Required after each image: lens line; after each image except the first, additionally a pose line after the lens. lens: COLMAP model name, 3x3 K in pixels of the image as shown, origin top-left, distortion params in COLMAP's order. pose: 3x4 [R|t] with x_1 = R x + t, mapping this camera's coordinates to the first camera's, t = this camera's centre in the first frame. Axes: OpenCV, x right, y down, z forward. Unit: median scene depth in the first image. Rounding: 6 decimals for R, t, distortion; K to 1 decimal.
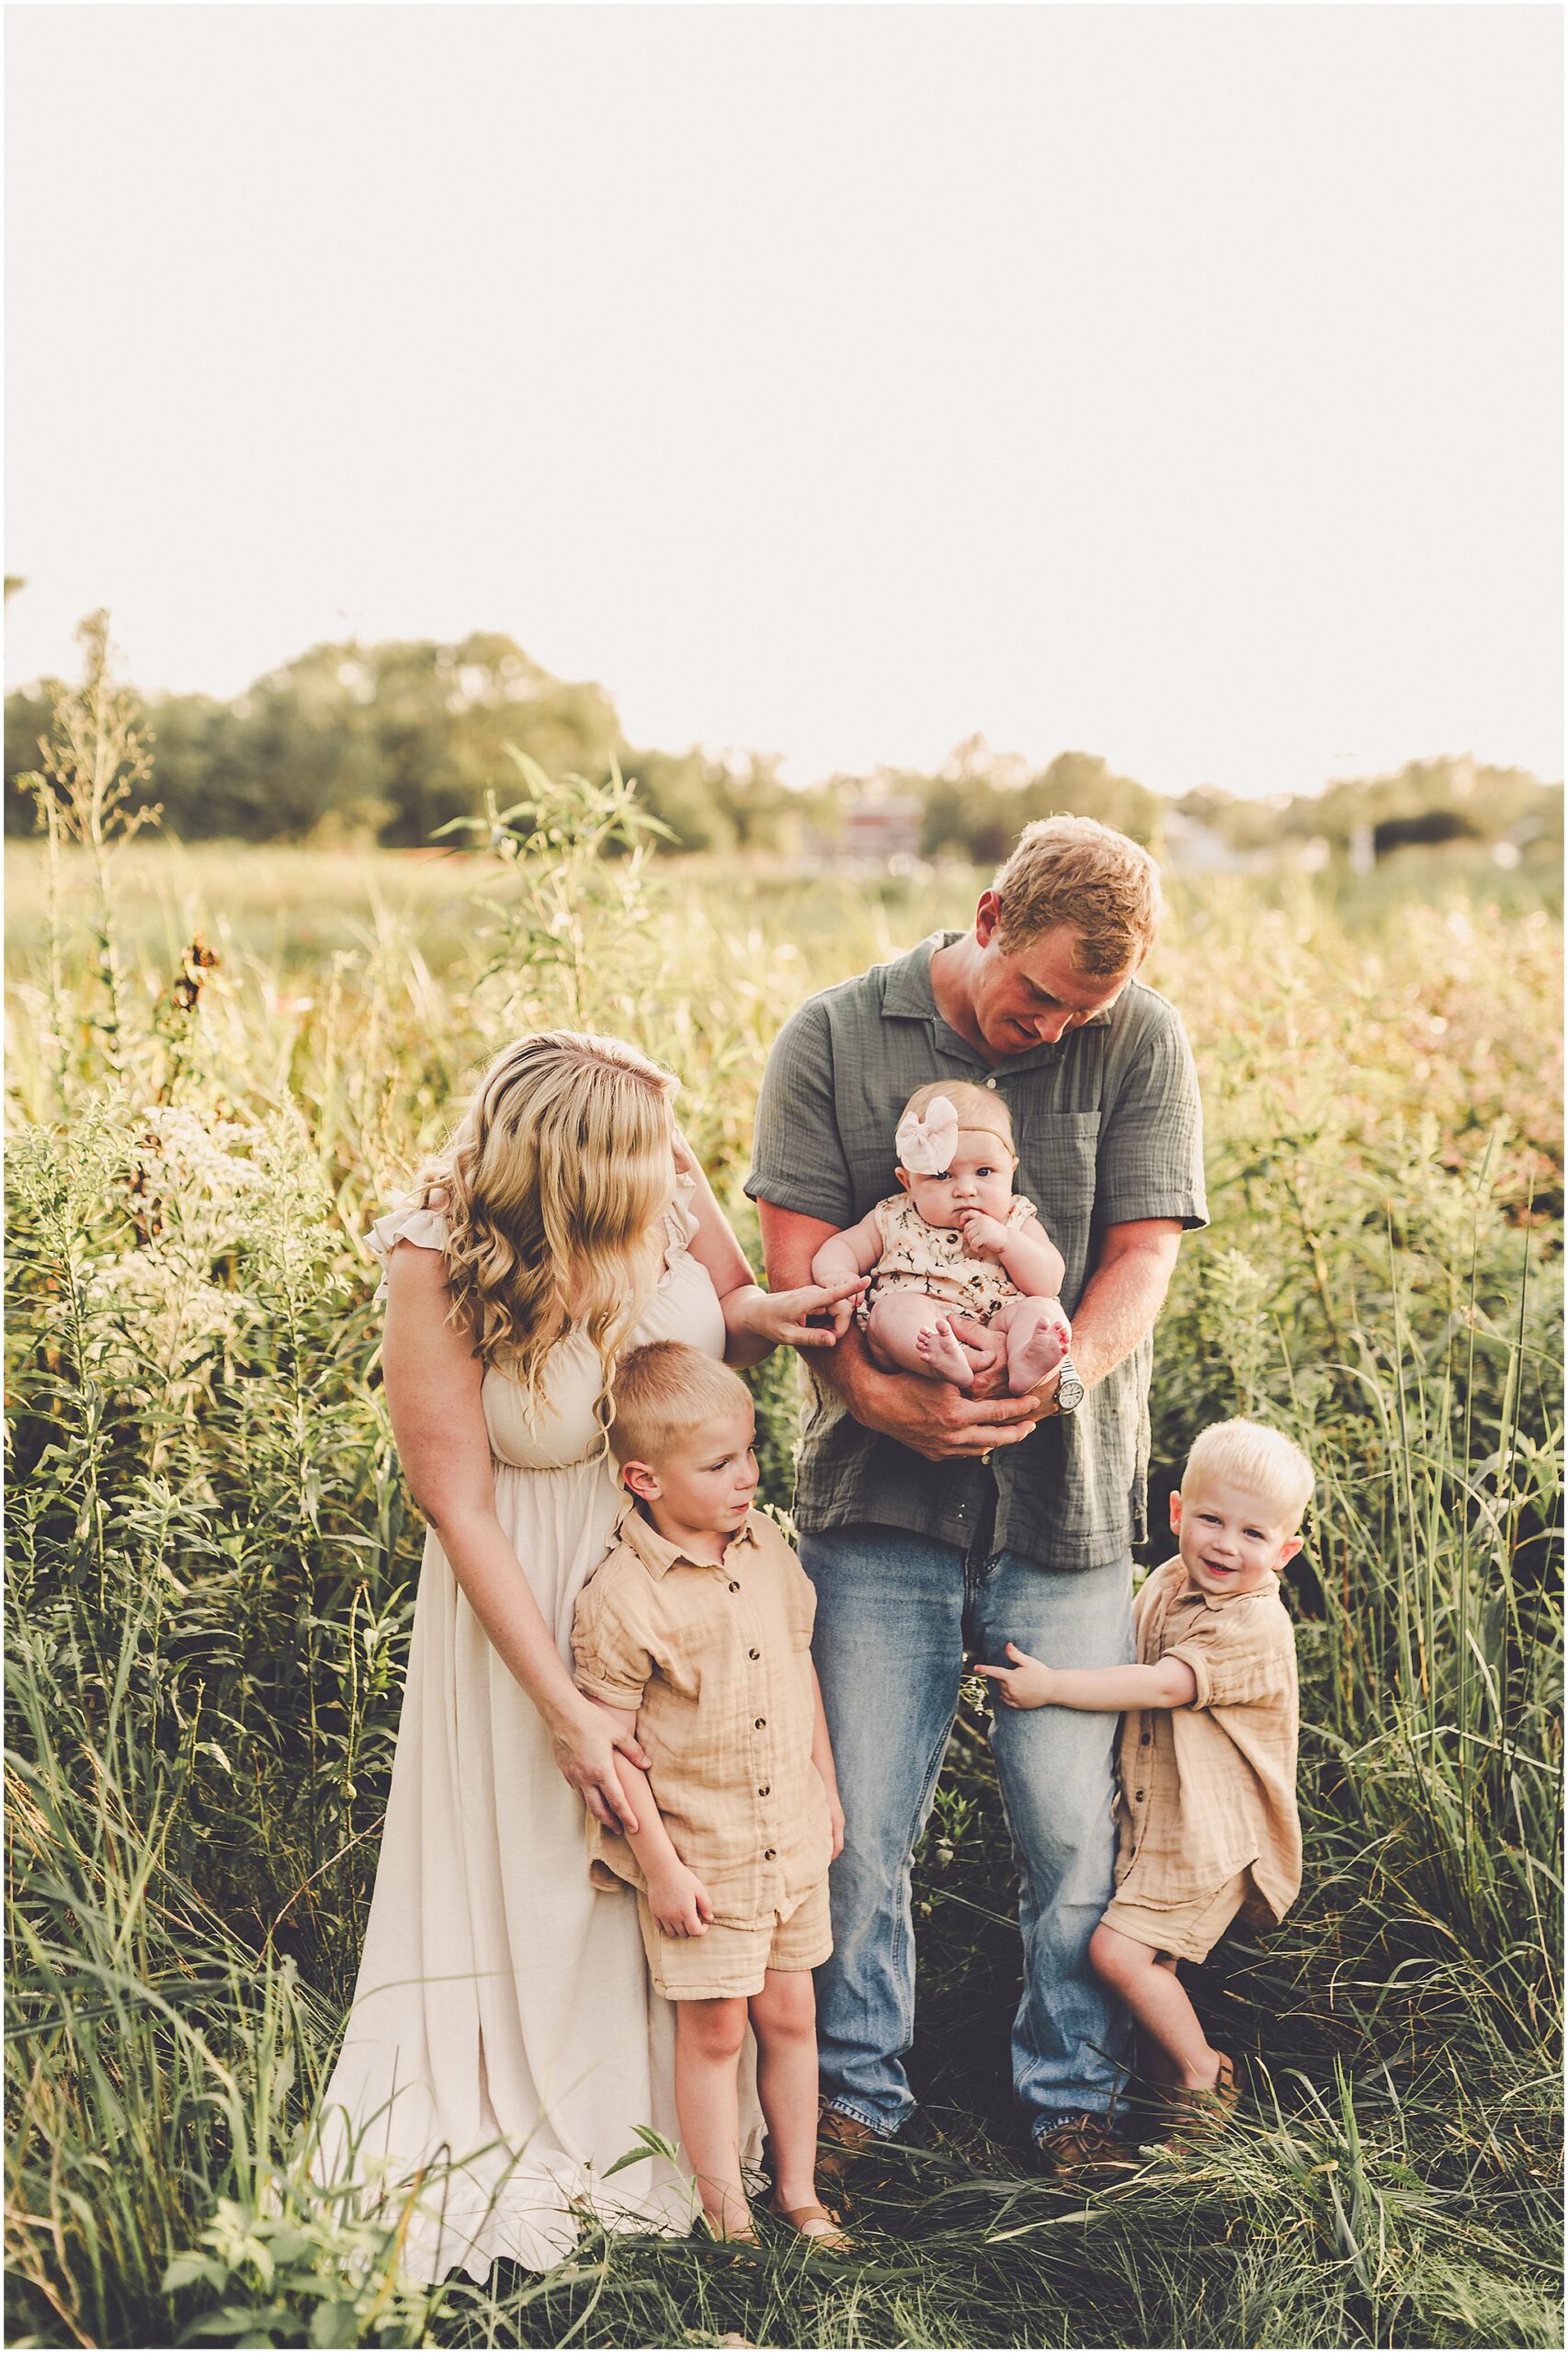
lens RADIAL K [[3291.0, 0, 784.0], [0, 3291.0, 1176.5], [0, 0, 1]] dist [-0.015864, -0.049501]
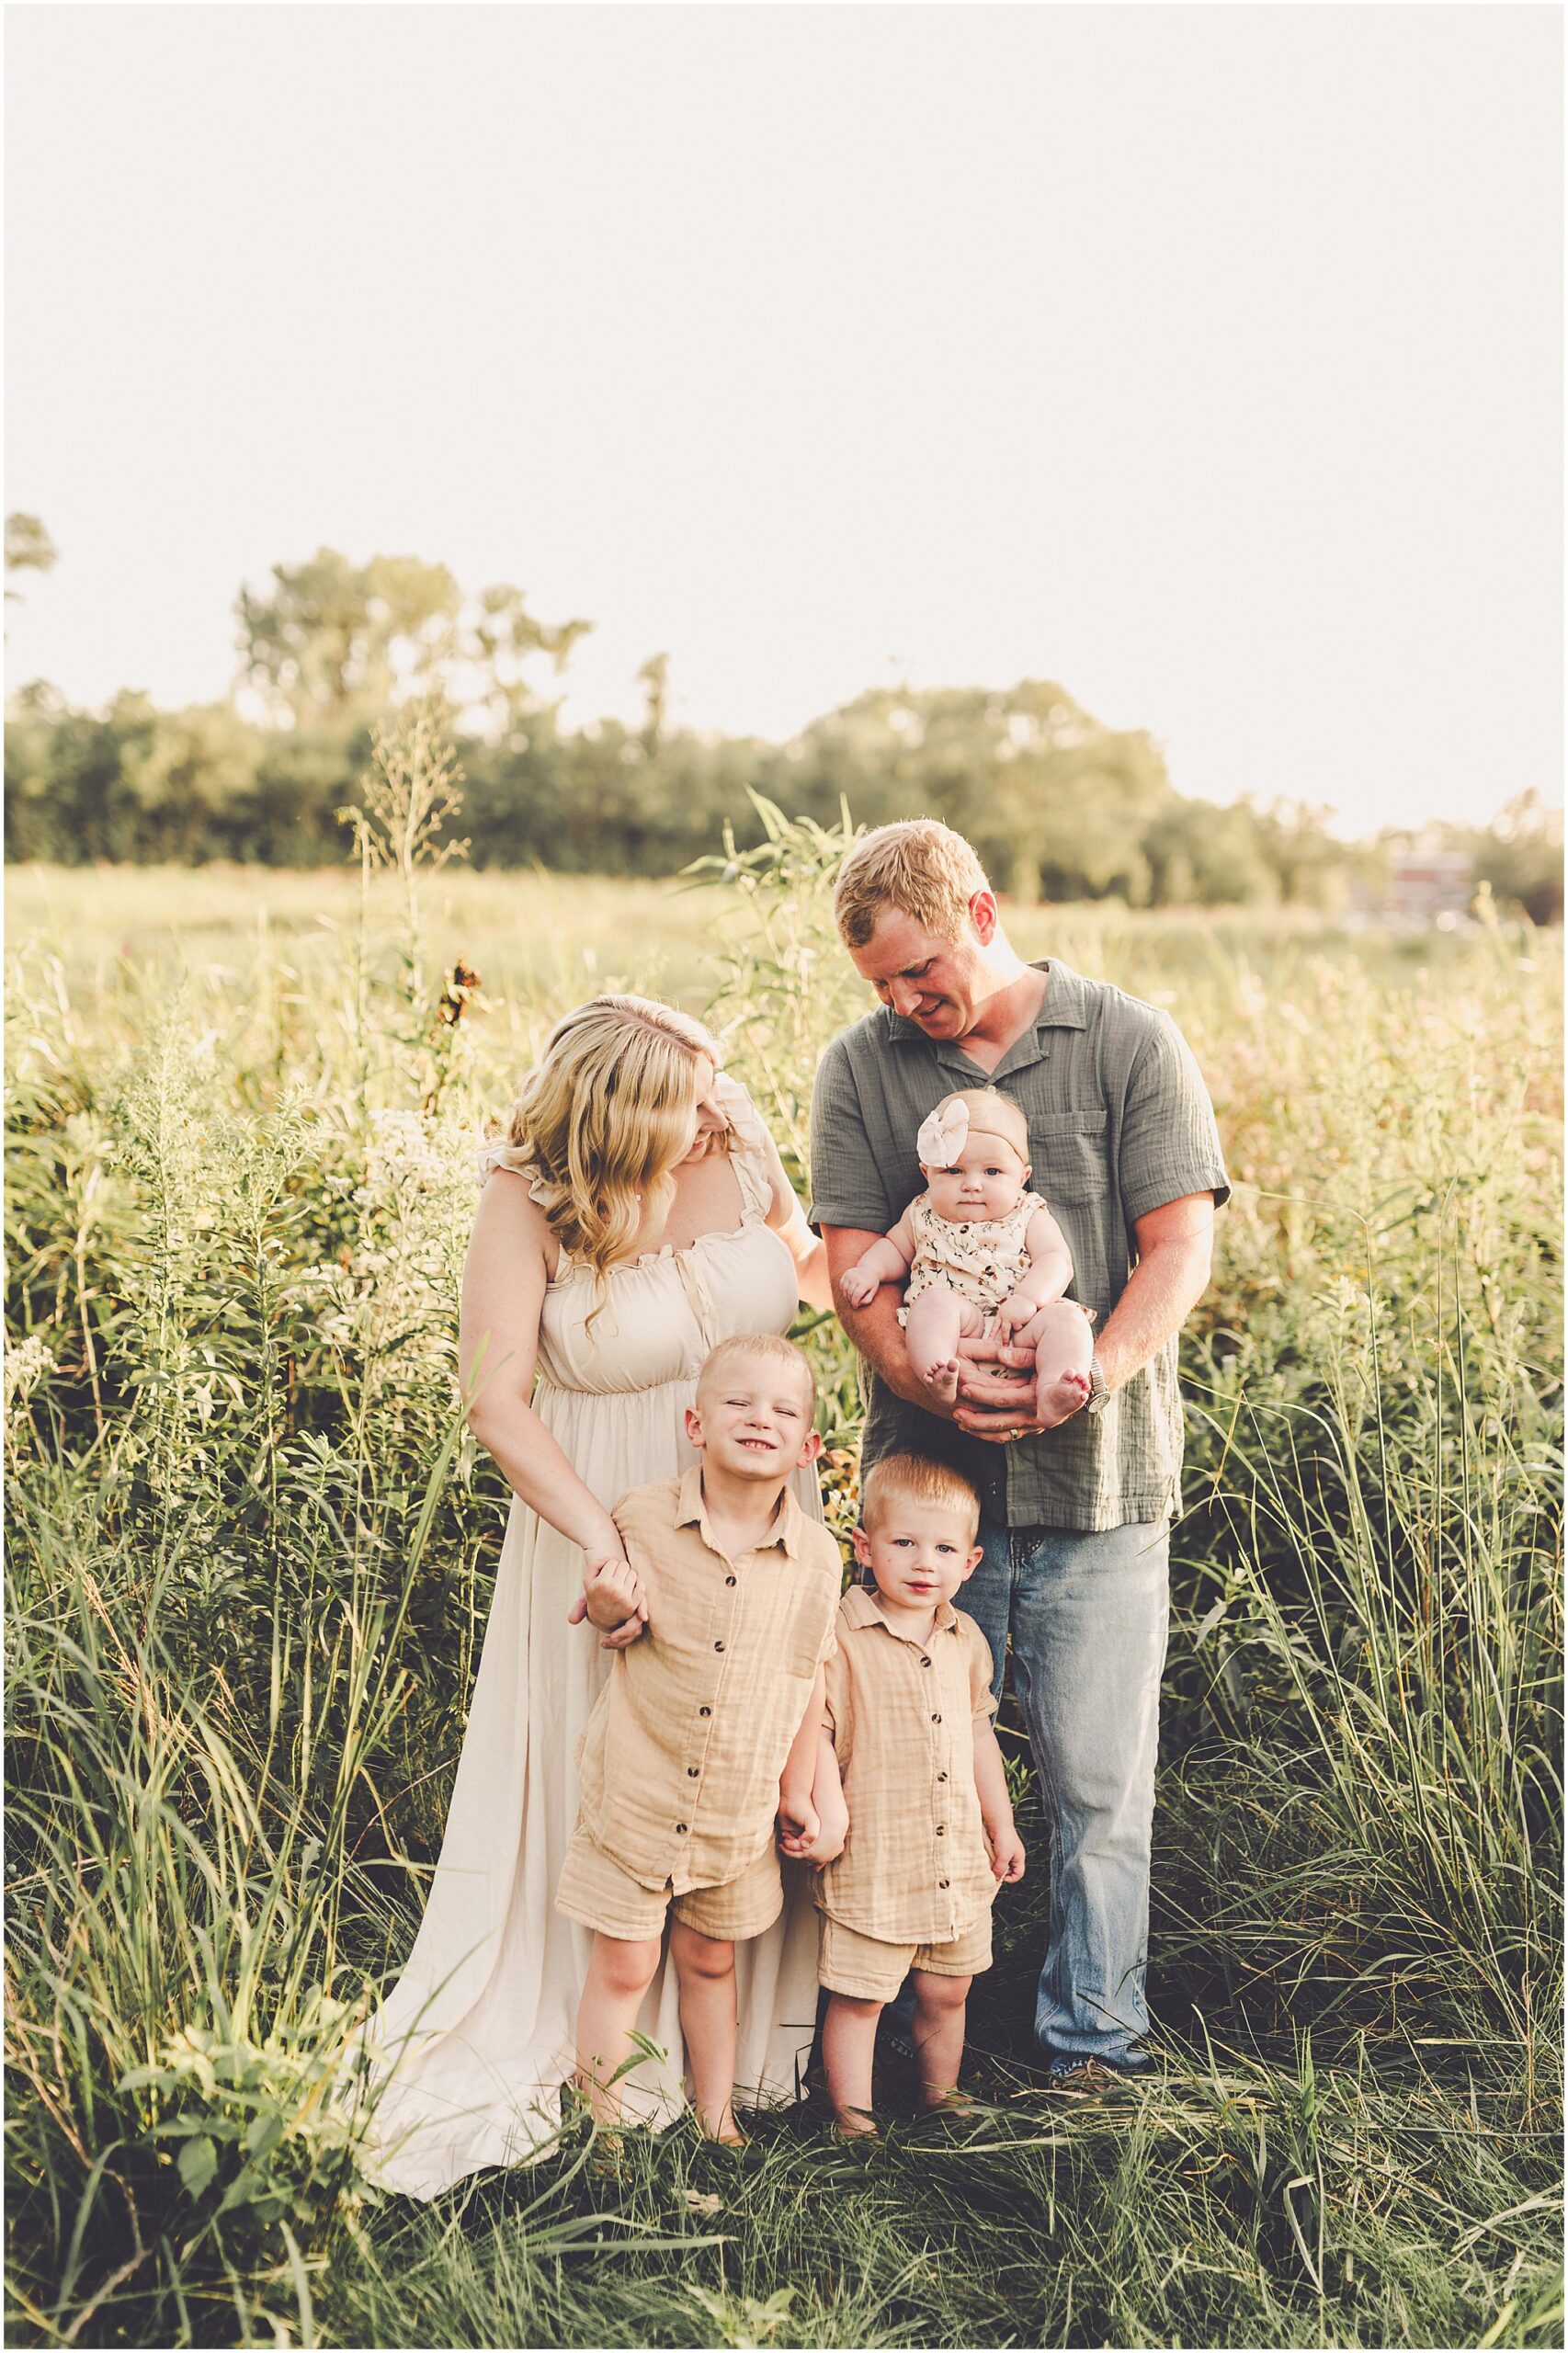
lens RADIAL K [[3291.0, 0, 784.0], [0, 3291.0, 1176.5], [0, 0, 1]] dist [-0.015864, -0.049501]
pose [[0.985080, 0.037085, -0.168055, 0.101360], [-0.039457, 0.999163, -0.010800, 0.006454], [0.167514, 0.017270, 0.985718, -0.056198]]
